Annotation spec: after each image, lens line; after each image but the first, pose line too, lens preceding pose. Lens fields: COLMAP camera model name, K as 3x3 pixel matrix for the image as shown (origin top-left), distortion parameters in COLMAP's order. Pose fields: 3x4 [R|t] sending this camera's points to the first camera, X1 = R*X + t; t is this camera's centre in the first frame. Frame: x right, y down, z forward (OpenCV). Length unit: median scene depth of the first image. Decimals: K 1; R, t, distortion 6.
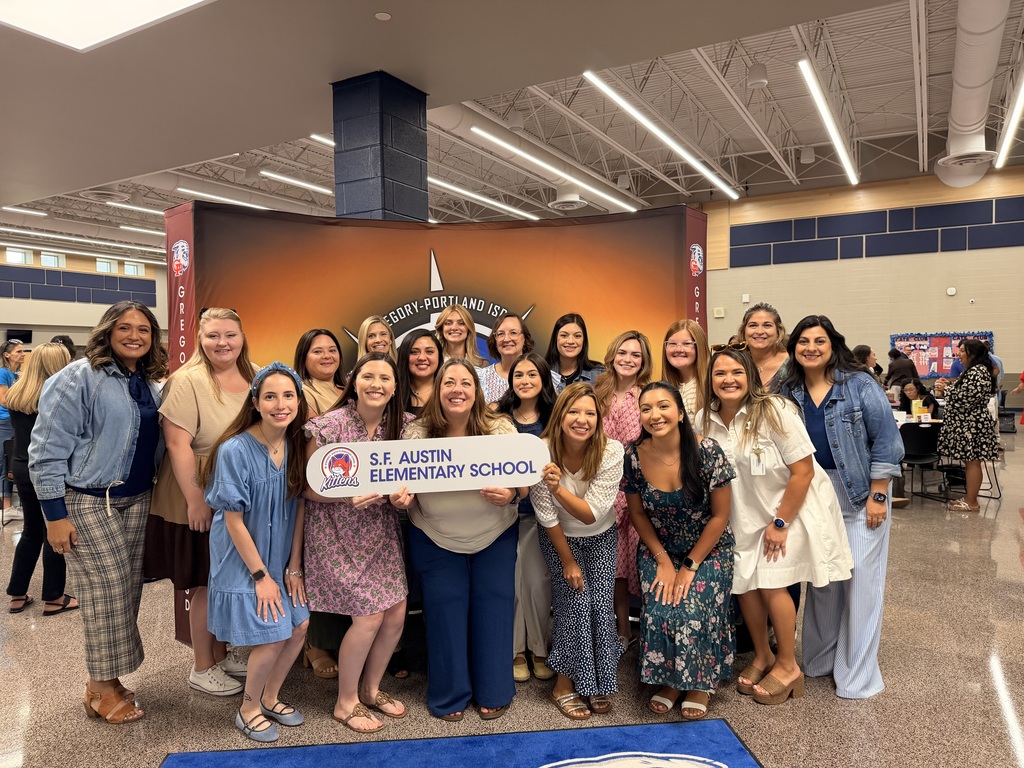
lens RADIAL K [[702.4, 0, 512.0], [0, 702.4, 384.0], [0, 0, 1]] dist [0.009910, -0.000856]
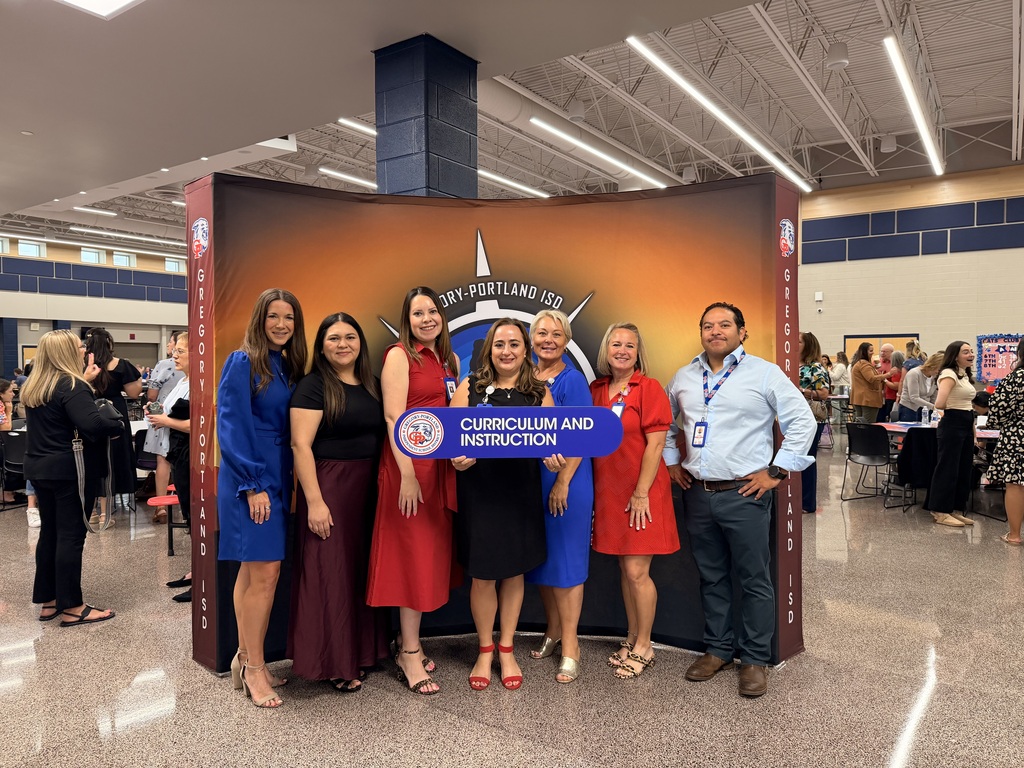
lens RADIAL K [[705.2, 0, 518.2], [0, 705.2, 388.4], [0, 0, 1]] dist [0.005053, -0.004760]
pose [[0.997219, 0.010835, -0.073742, 0.000819], [-0.010435, 0.999929, 0.005807, 0.000747], [0.073800, -0.005021, 0.997260, 0.025323]]
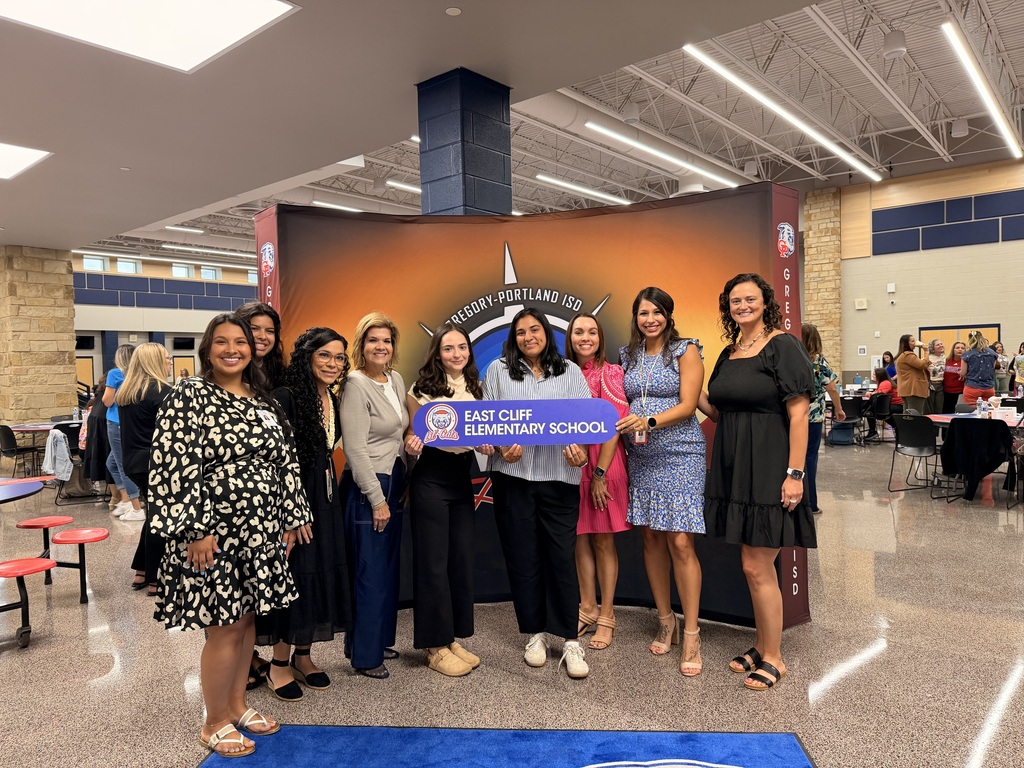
lens RADIAL K [[705.2, 0, 518.2], [0, 705.2, 388.4], [0, 0, 1]] dist [0.005053, -0.004760]
pose [[0.984726, -0.005909, -0.174008, 0.016560], [0.006816, 0.999966, 0.004616, 0.002403], [0.173975, -0.005732, 0.984733, 0.003982]]
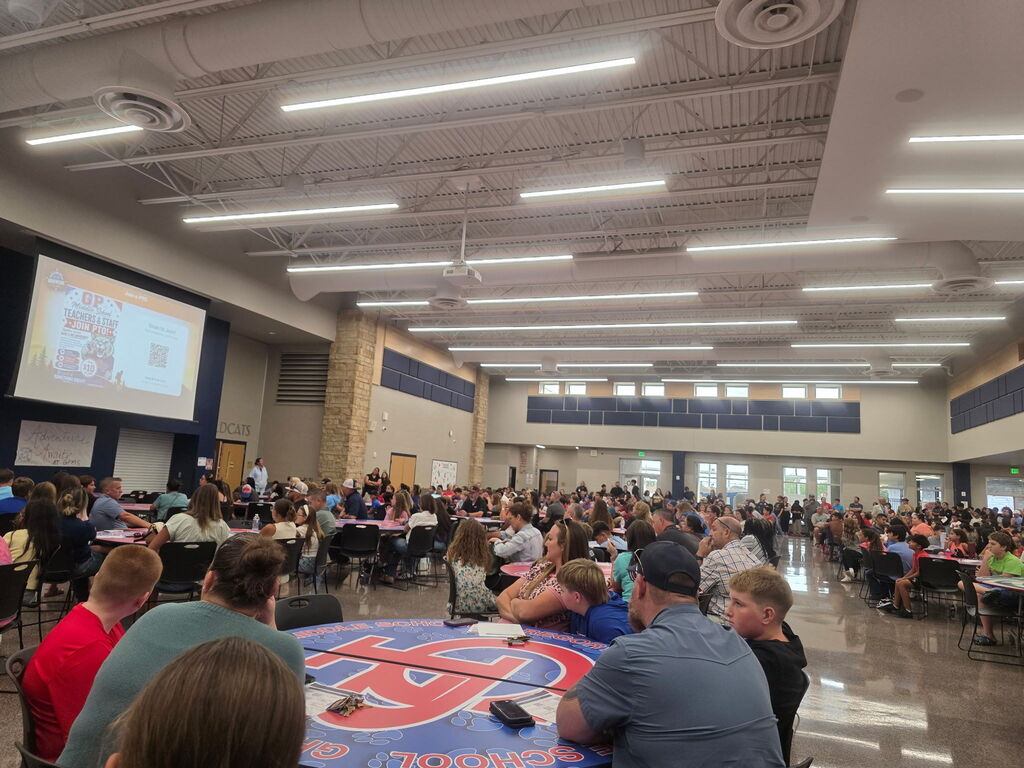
lens RADIAL K [[705.2, 0, 518.2], [0, 705.2, 388.4], [0, 0, 1]] dist [0.005053, -0.004760]
pose [[-0.200051, 0.130109, 0.971108, -1.020634], [-0.028717, 0.989939, -0.138548, -0.027067], [-0.979365, -0.055604, -0.194302, 1.344874]]
